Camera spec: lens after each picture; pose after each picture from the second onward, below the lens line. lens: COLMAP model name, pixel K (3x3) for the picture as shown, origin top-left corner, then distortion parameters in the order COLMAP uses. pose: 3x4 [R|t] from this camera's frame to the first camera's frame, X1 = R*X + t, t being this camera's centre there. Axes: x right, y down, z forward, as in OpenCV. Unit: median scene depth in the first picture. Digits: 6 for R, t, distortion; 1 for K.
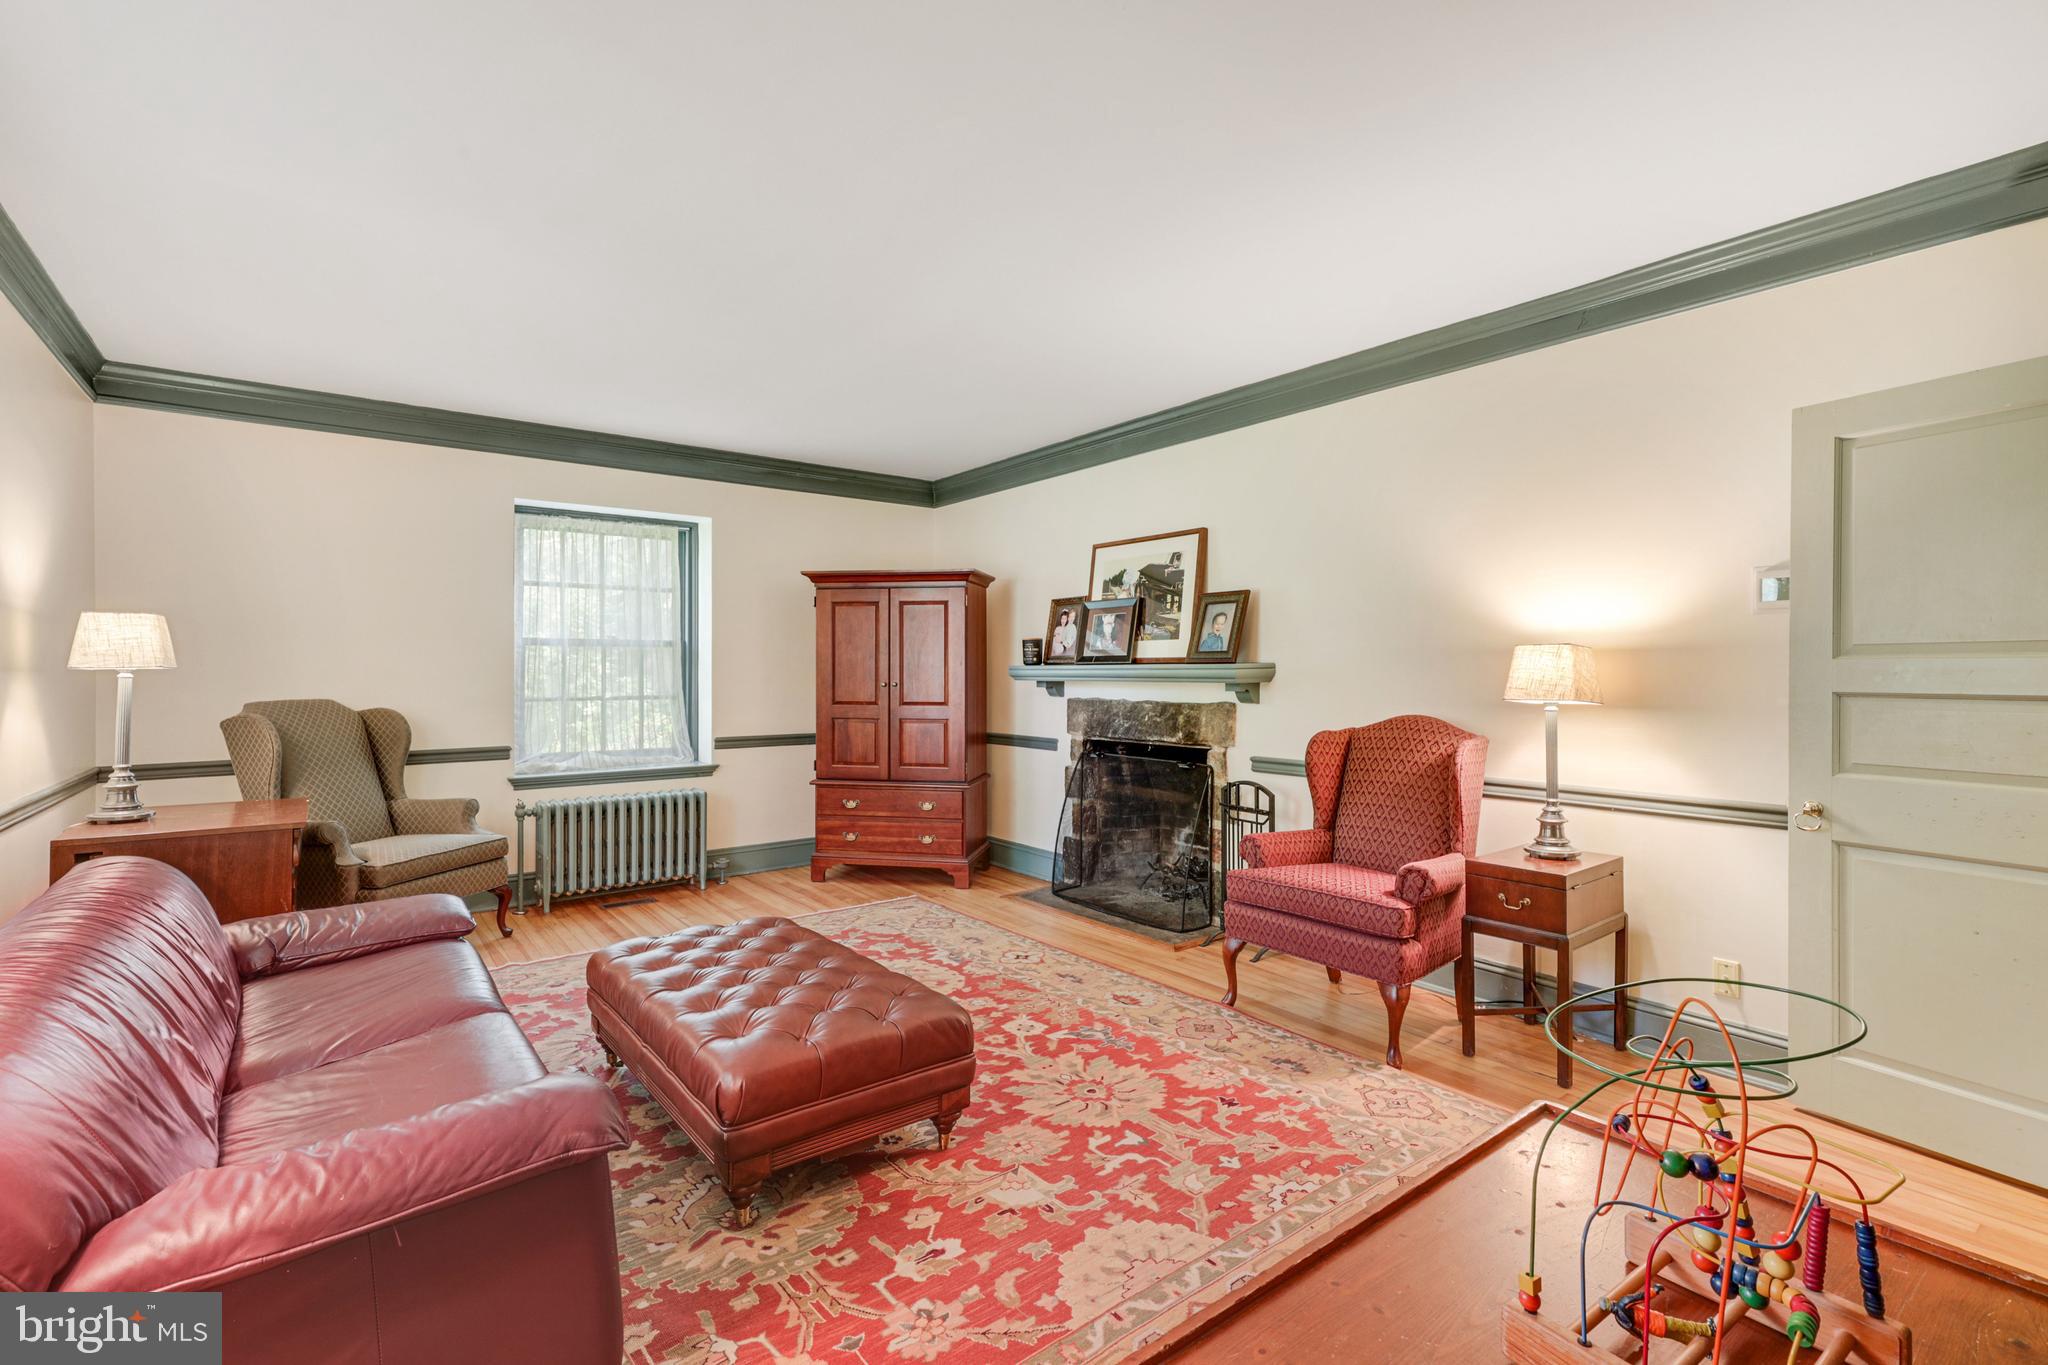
lens RADIAL K [[931.1, 0, 1017.1], [0, 931.1, 678.1], [0, 0, 1]] dist [0.011527, -0.001086]
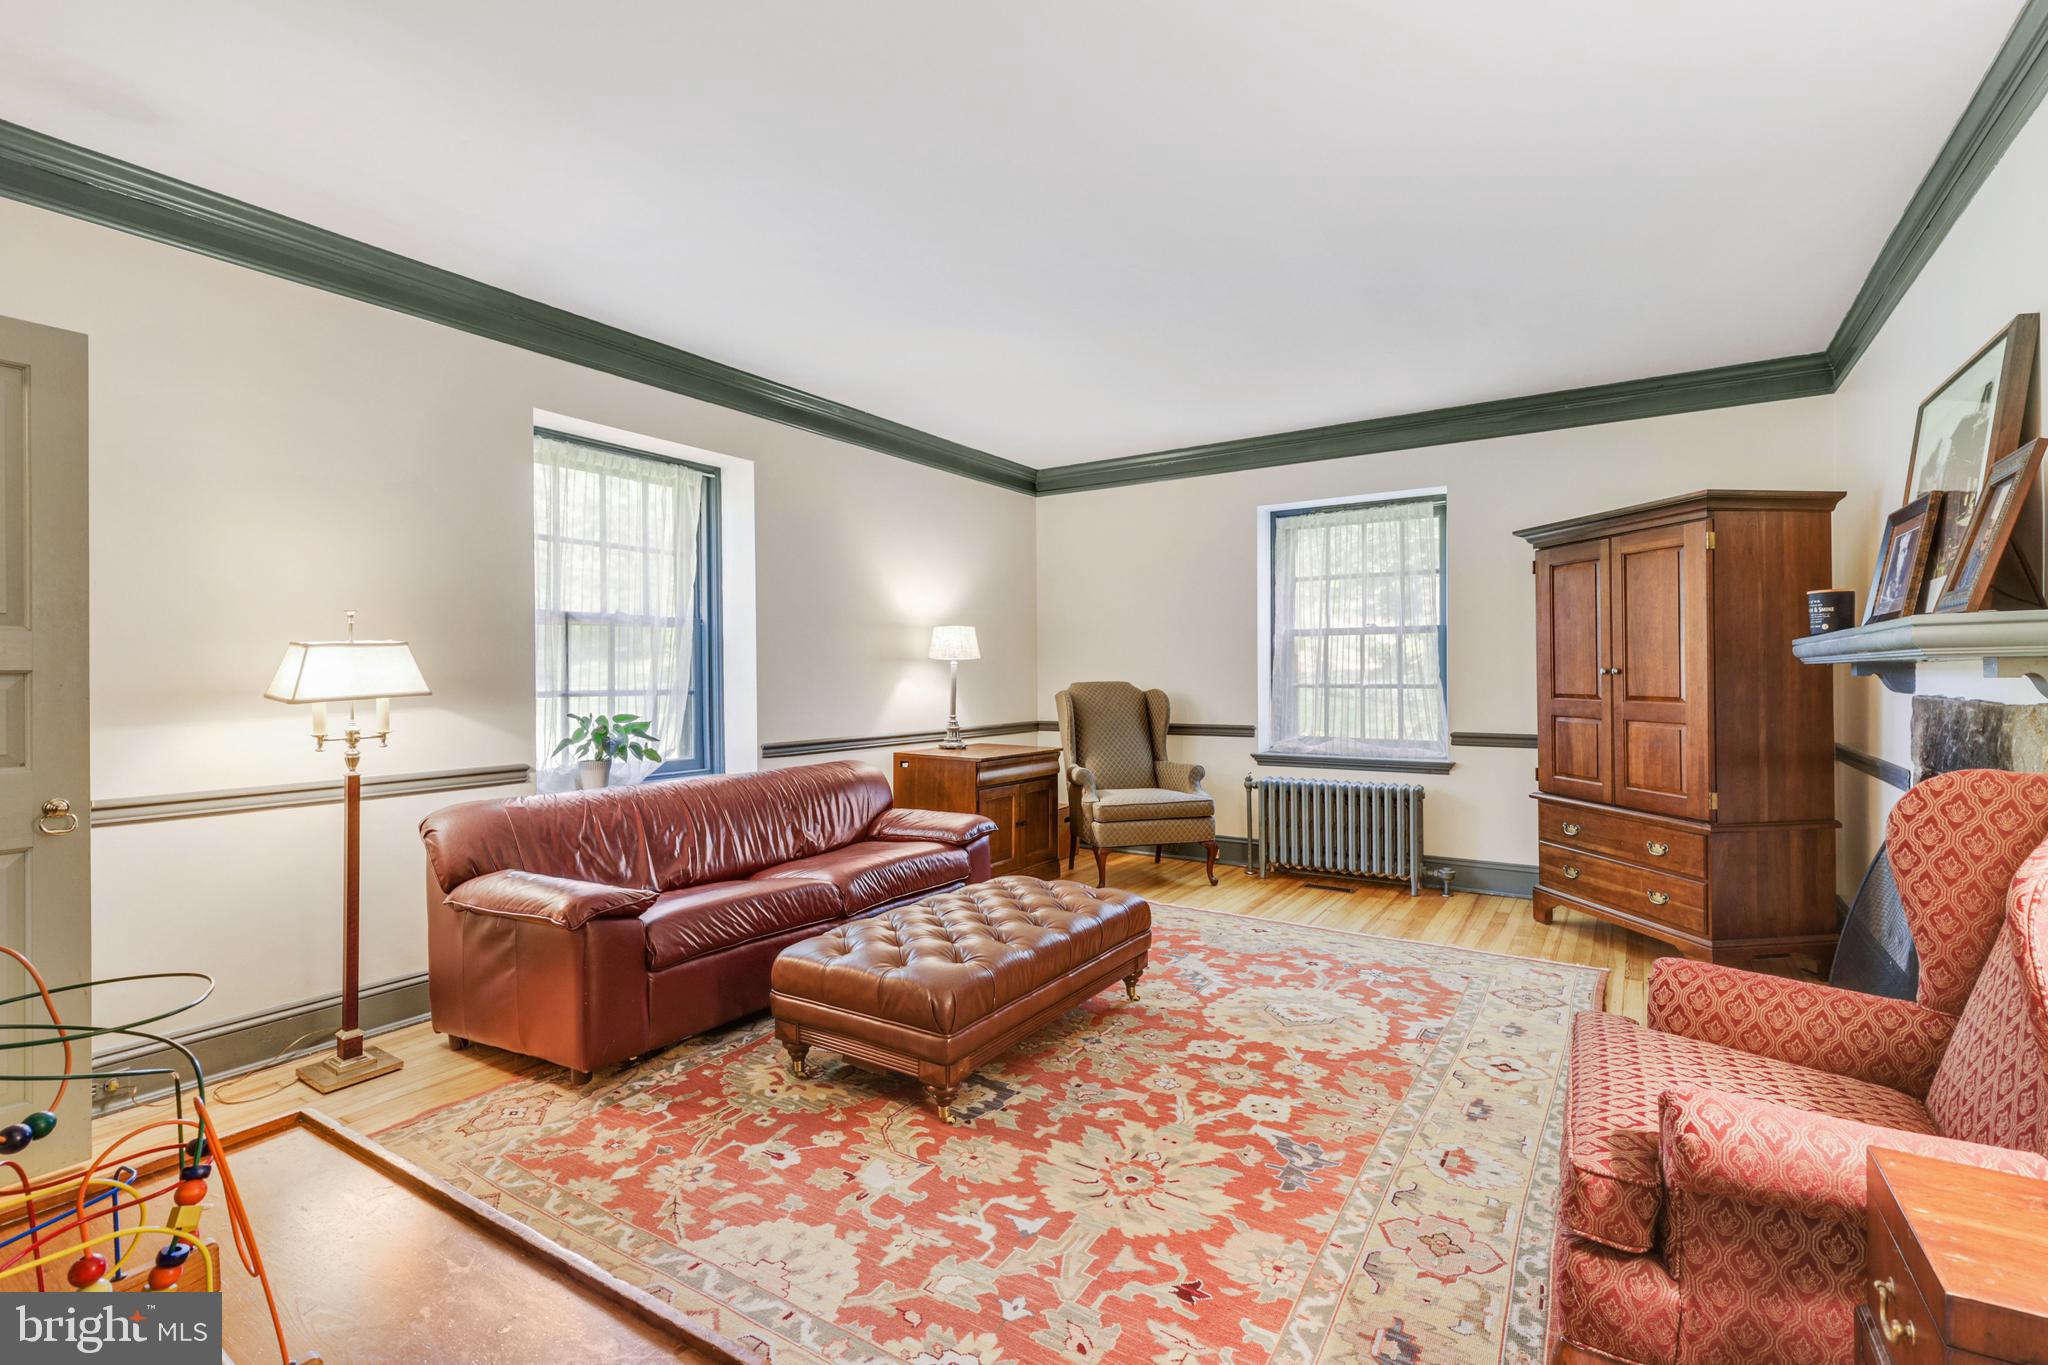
lens RADIAL K [[931.1, 0, 1020.6], [0, 931.1, 672.5], [0, 0, 1]] dist [0.011527, -0.001086]
pose [[0.333534, -0.002077, -0.942736, 0.632532], [-0.003431, 0.999988, -0.003417, 0.018825], [0.942732, 0.004374, 0.333523, 0.525852]]
